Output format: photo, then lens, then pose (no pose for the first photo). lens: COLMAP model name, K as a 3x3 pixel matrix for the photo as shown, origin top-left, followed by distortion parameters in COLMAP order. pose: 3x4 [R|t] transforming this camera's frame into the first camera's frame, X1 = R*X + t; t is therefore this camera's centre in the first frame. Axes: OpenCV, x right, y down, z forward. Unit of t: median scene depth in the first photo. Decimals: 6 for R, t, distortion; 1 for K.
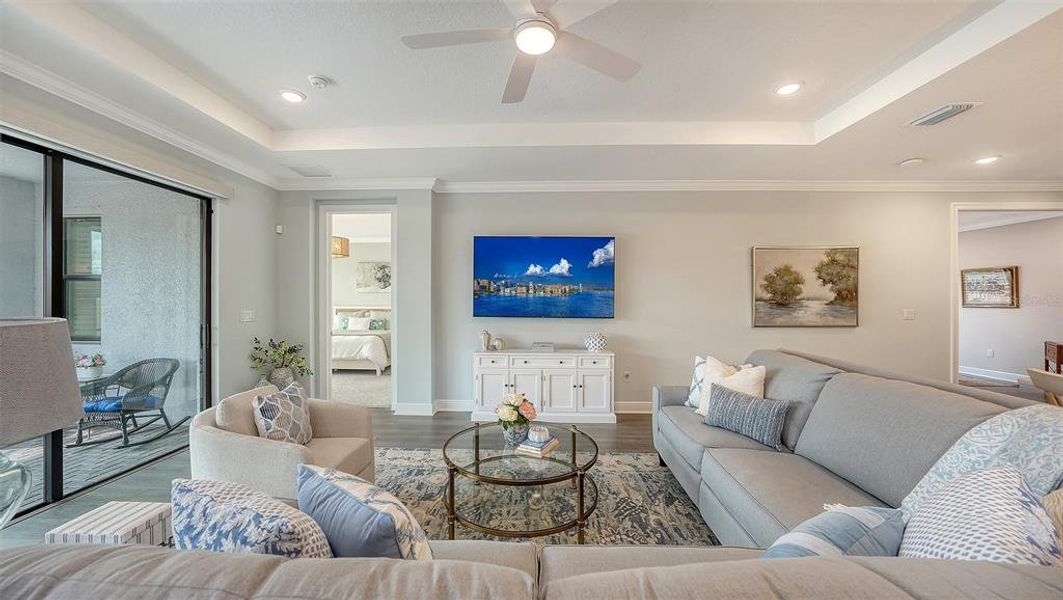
lens RADIAL K [[389.8, 0, 529.0], [0, 389.8, 297.2], [0, 0, 1]] dist [-0.017852, -0.000220]
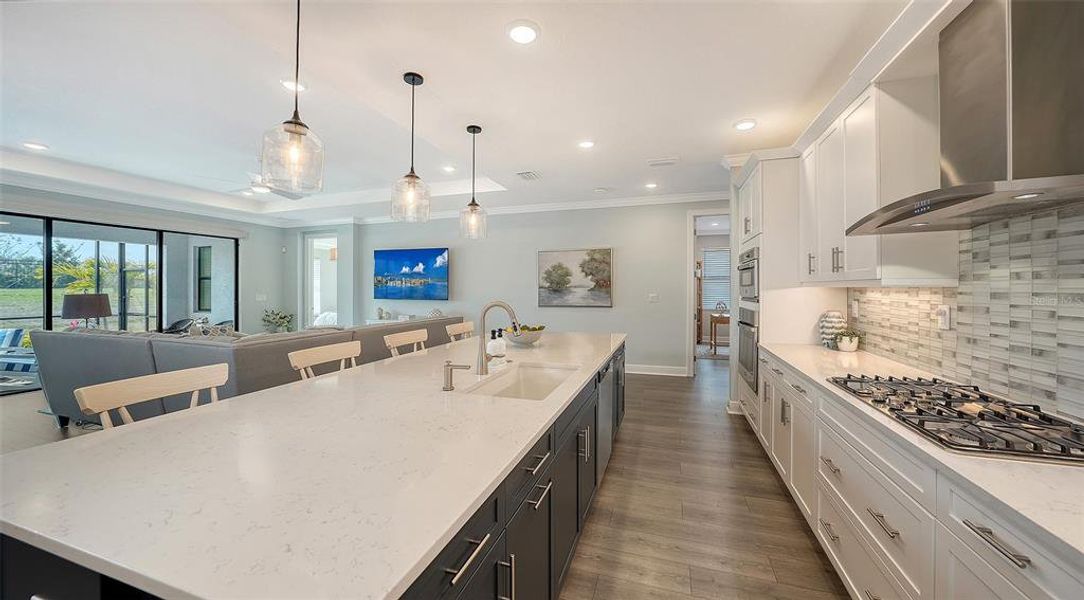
lens RADIAL K [[384.9, 0, 545.2], [0, 384.9, 288.1], [0, 0, 1]] dist [-0.000152, 0.002816]
pose [[0.955879, -0.005777, -0.293704, 1.034662], [0.007223, 0.999967, 0.003840, 0.003339], [0.293672, -0.005792, 0.955889, -0.353110]]
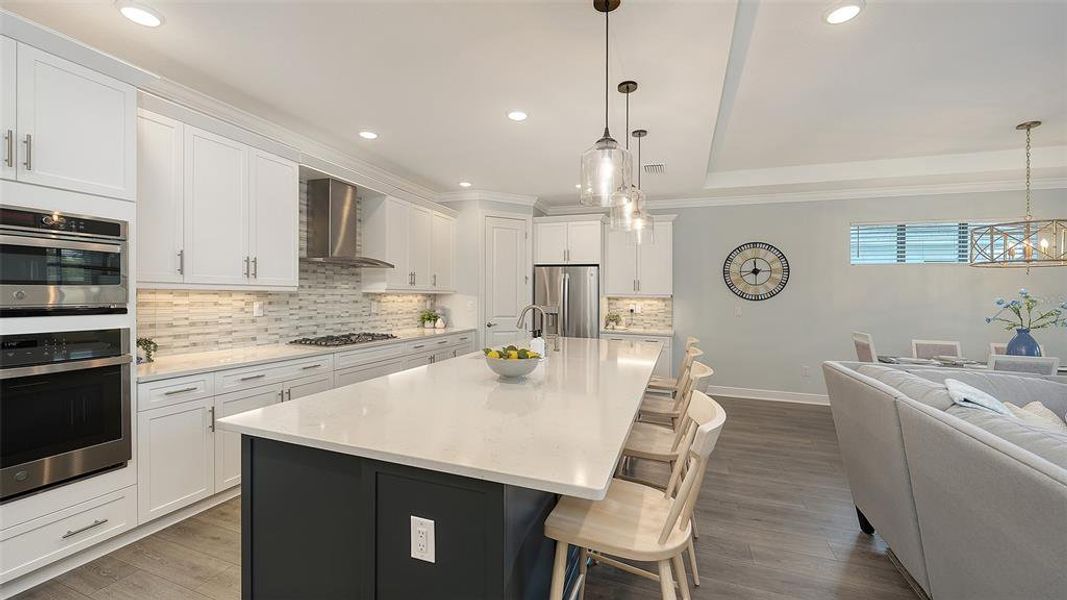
lens RADIAL K [[415.4, 0, 545.3], [0, 415.4, 298.6], [0, 0, 1]] dist [0.009079, -0.000005]
pose [[-0.952576, -0.022560, 0.303462, 0.605498], [-0.022350, 0.999742, 0.004163, 0.006687], [-0.303478, -0.002817, -0.952834, 0.750815]]
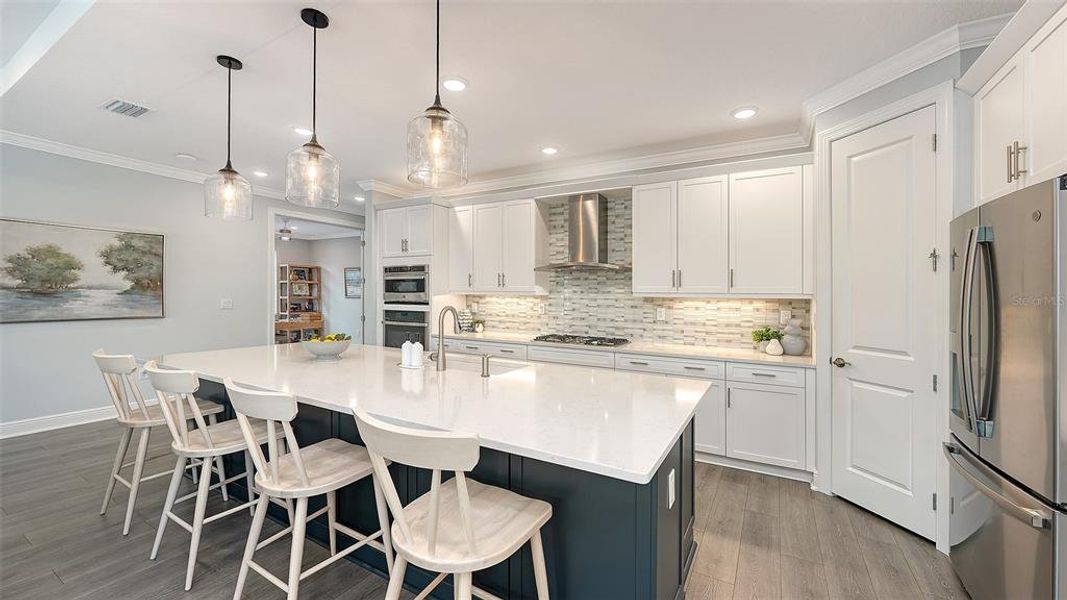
lens RADIAL K [[416.0, 0, 532.5], [0, 416.0, 298.8], [0, 0, 1]] dist [0.001269, -0.000090]
pose [[0.487000, -0.003621, 0.873395, 0.399485], [-0.016120, 0.999784, 0.013133, 0.001588], [-0.873253, -0.020475, 0.486836, -0.306394]]
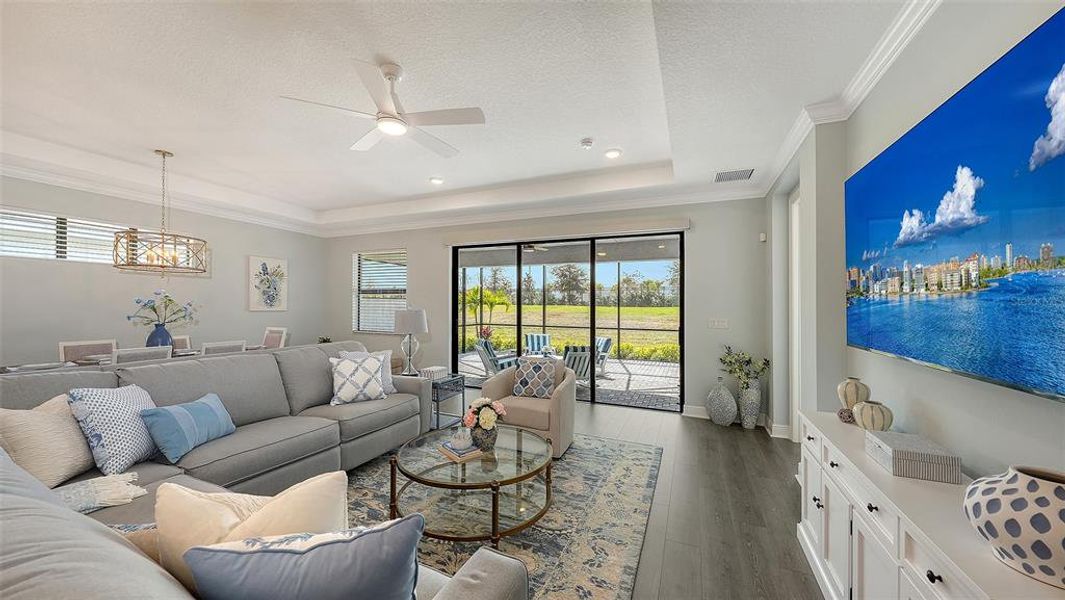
lens RADIAL K [[381.2, 0, 525.9], [0, 381.2, 302.1], [0, 0, 1]] dist [0.000215, 0.000229]
pose [[-0.382540, -0.015276, -0.923813, 0.462373], [-0.006001, 0.999883, -0.014048, 0.005674], [0.923920, 0.000170, -0.382587, 0.810970]]
